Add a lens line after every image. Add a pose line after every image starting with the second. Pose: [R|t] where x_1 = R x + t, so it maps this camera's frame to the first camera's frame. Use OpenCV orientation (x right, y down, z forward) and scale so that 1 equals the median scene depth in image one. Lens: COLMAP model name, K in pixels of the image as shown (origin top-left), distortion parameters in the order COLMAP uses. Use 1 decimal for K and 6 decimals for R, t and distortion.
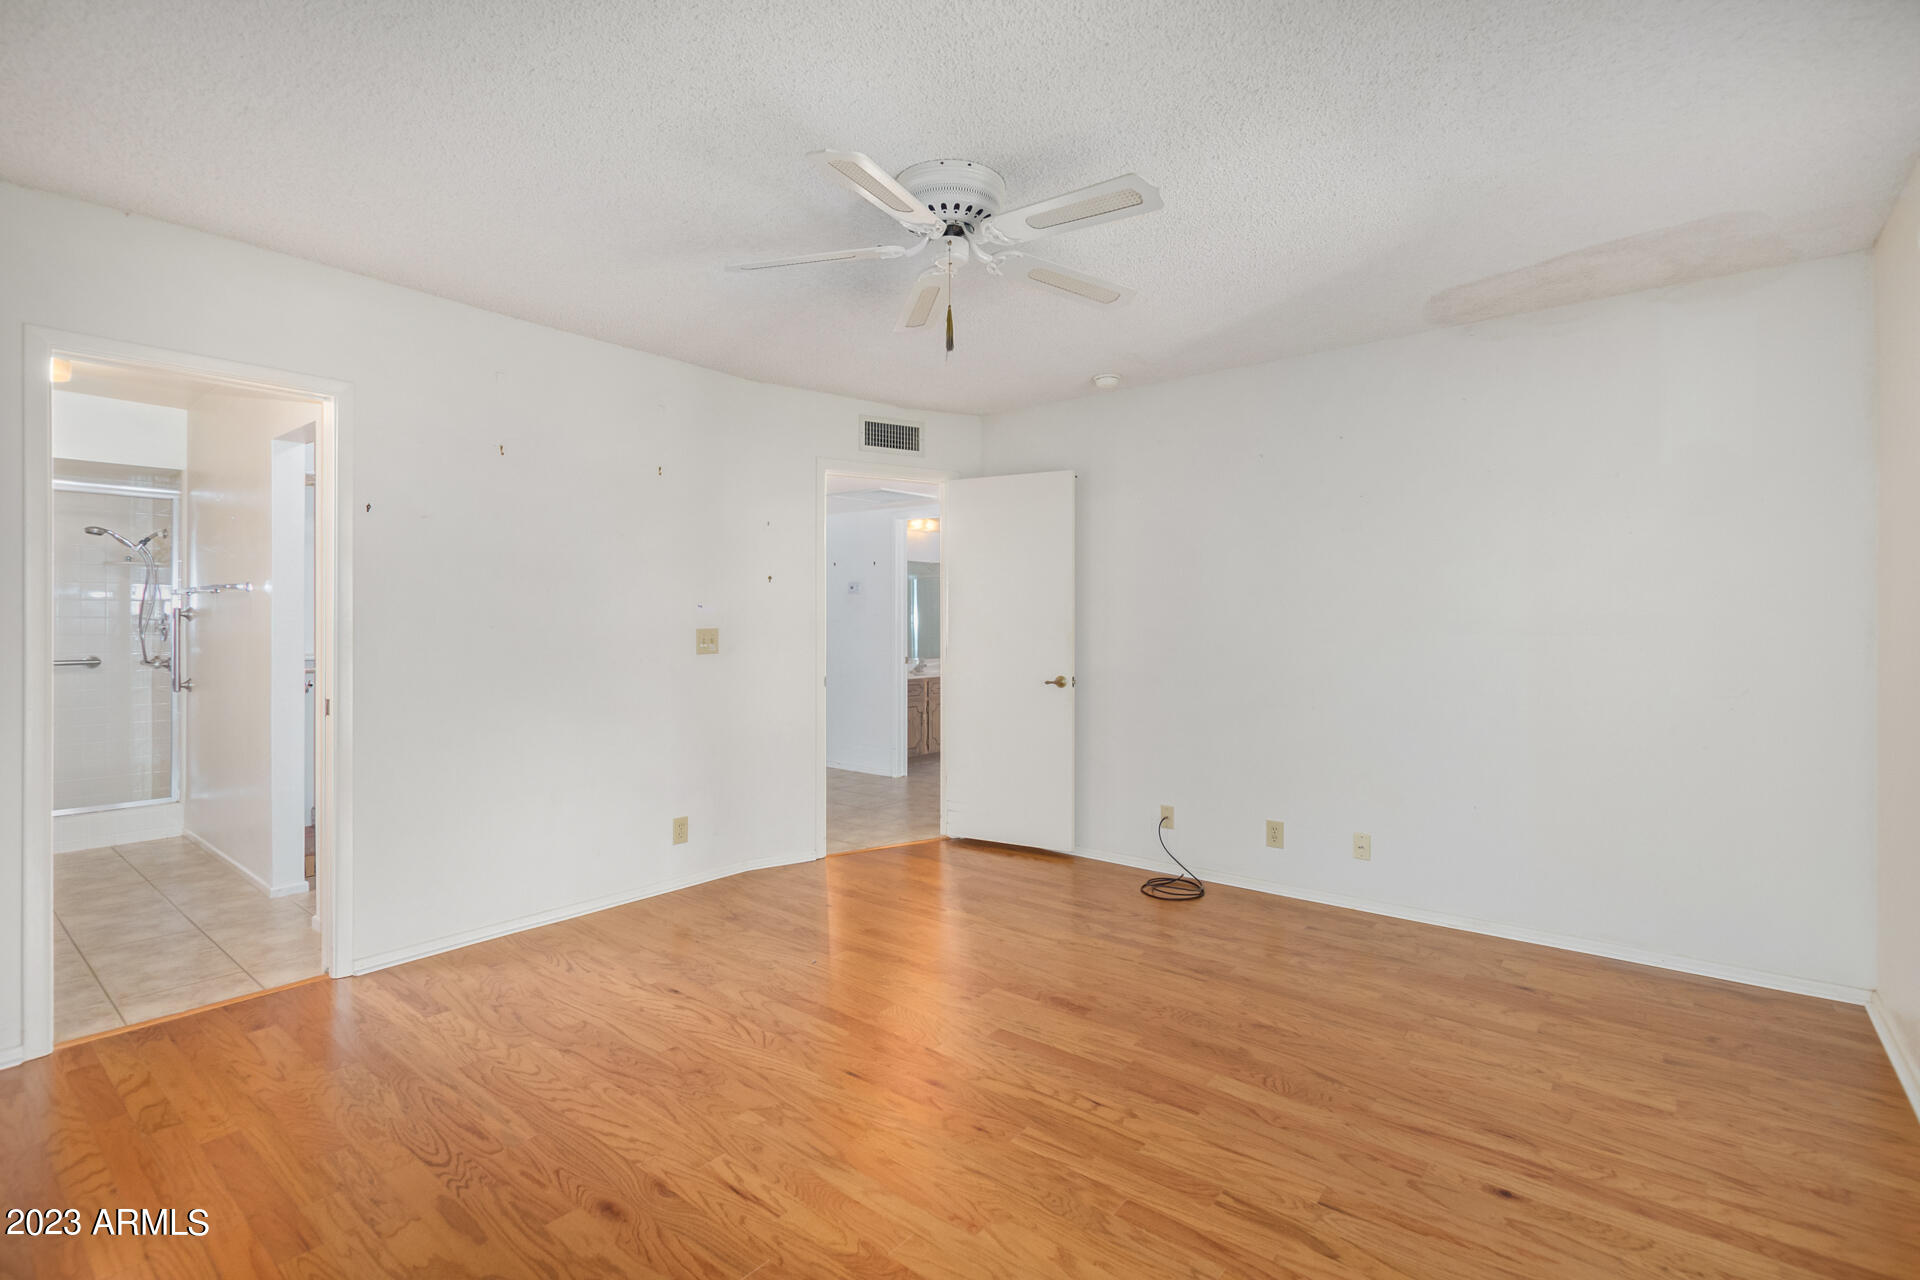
lens RADIAL K [[876.2, 0, 962.3], [0, 876.2, 626.5], [0, 0, 1]] dist [0.008365, -0.005680]
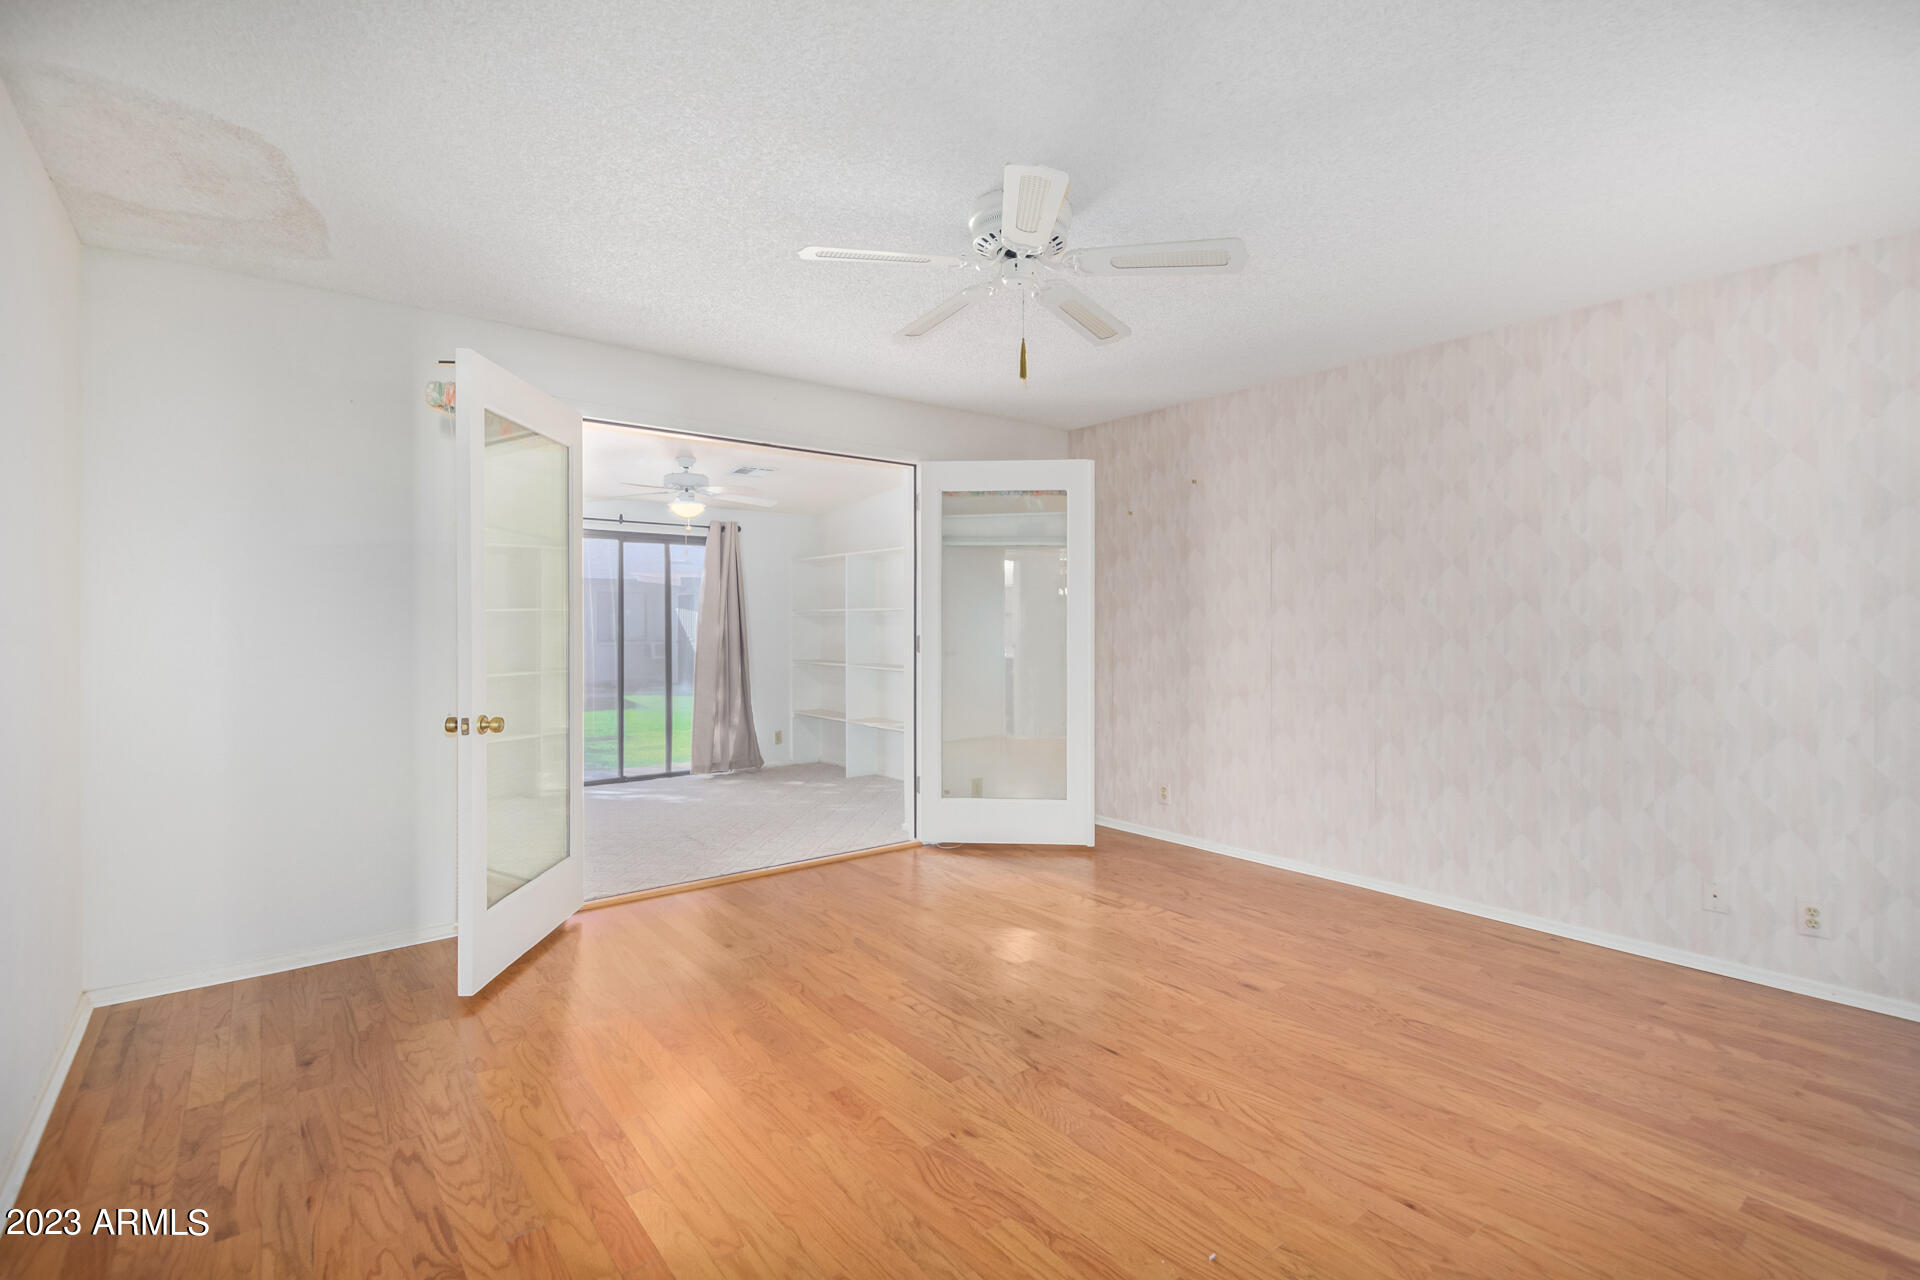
lens RADIAL K [[876.2, 0, 969.6], [0, 876.2, 627.6], [0, 0, 1]] dist [0.008365, -0.005680]
pose [[-0.976460, -0.001959, 0.215691, -0.165187], [-0.000261, 0.999969, 0.007900, -0.006762], [-0.215699, 0.007658, -0.976430, 1.848575]]
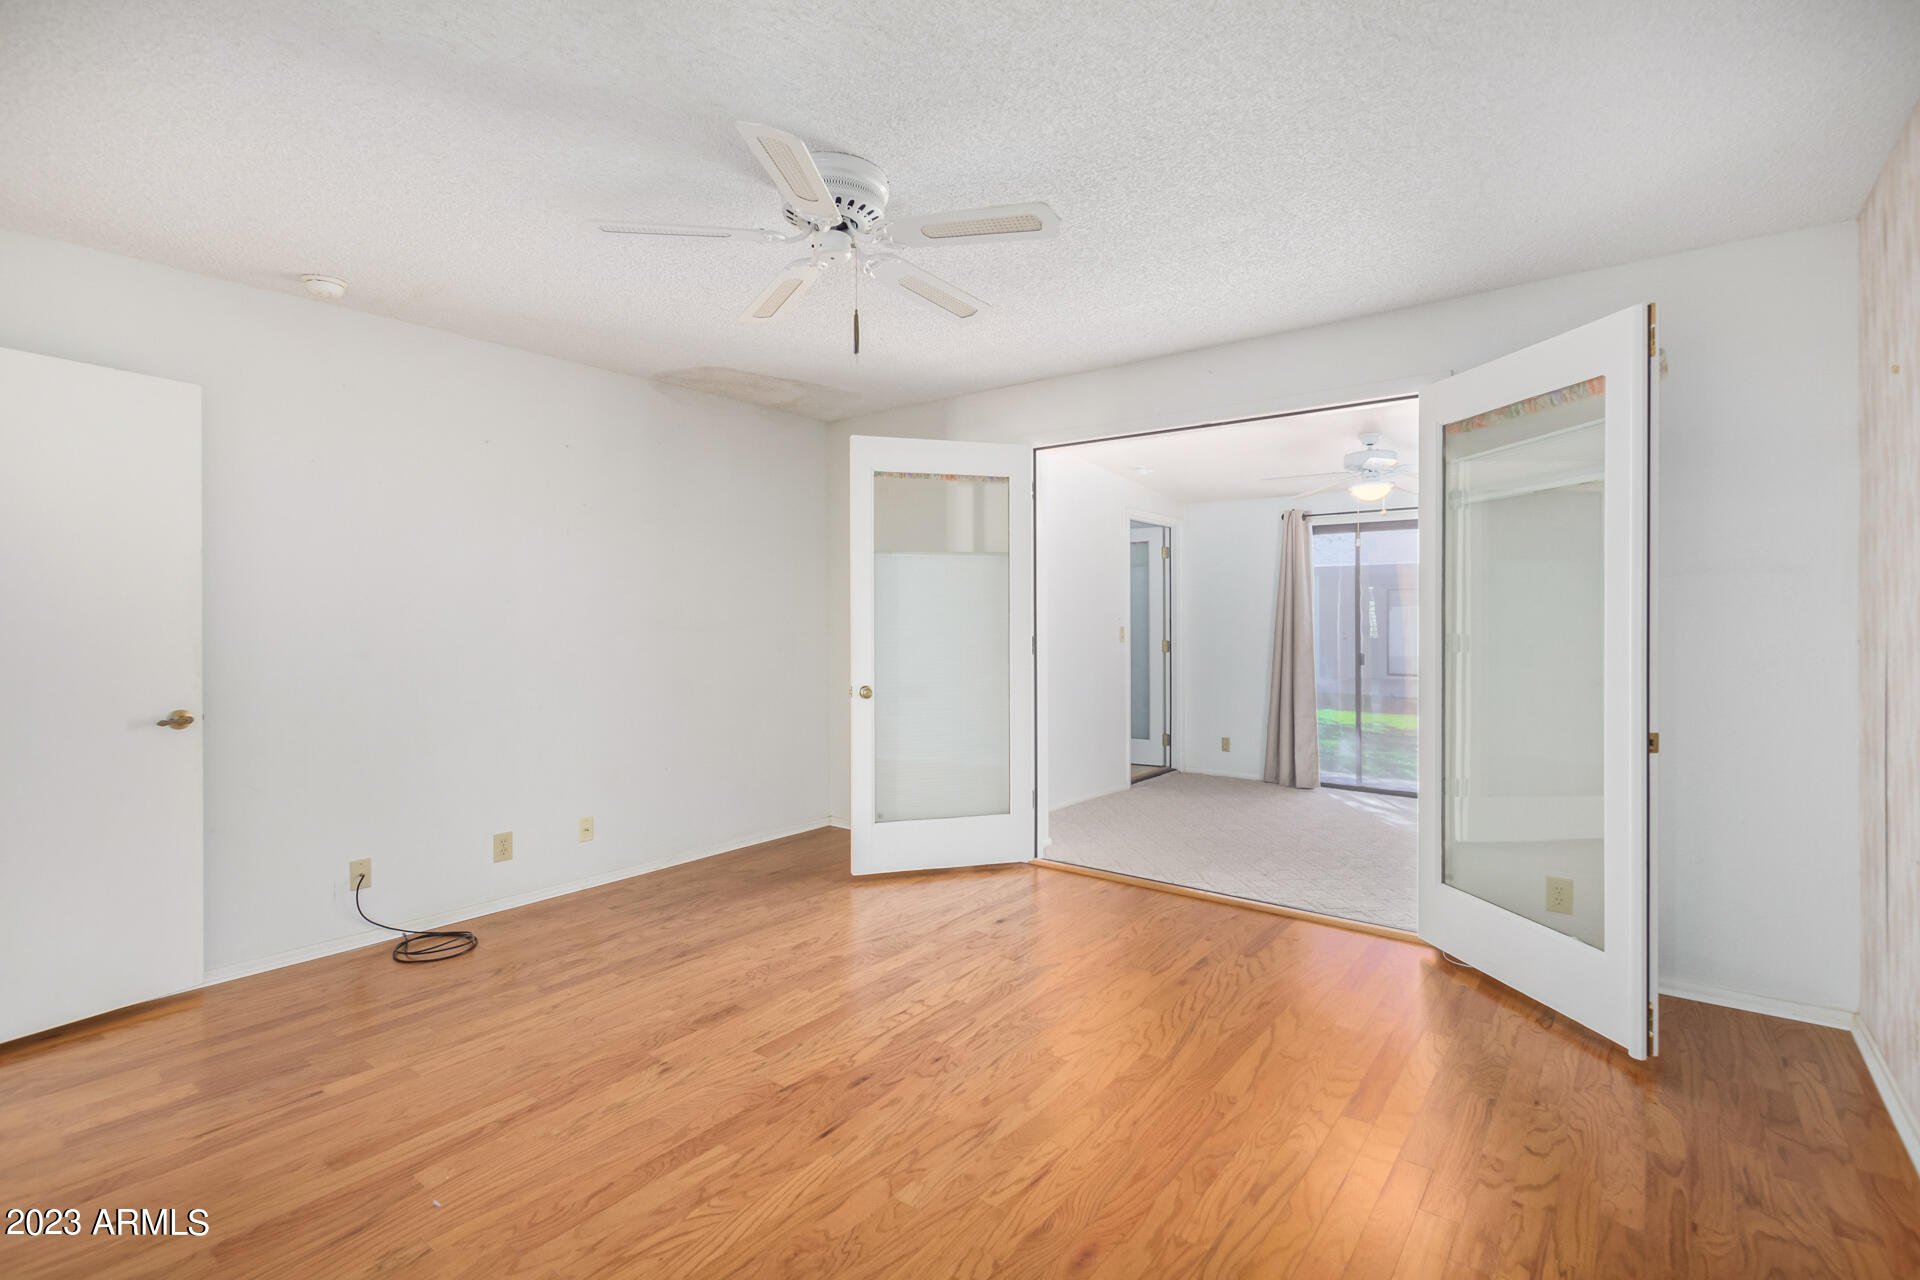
lens RADIAL K [[876.2, 0, 970.6], [0, 876.2, 629.7], [0, 0, 1]] dist [0.008365, -0.005680]
pose [[-0.025353, -0.009731, 0.999631, -0.904639], [0.005639, 0.999935, 0.009877, -0.005555], [-0.999663, 0.005887, -0.025297, 0.782724]]
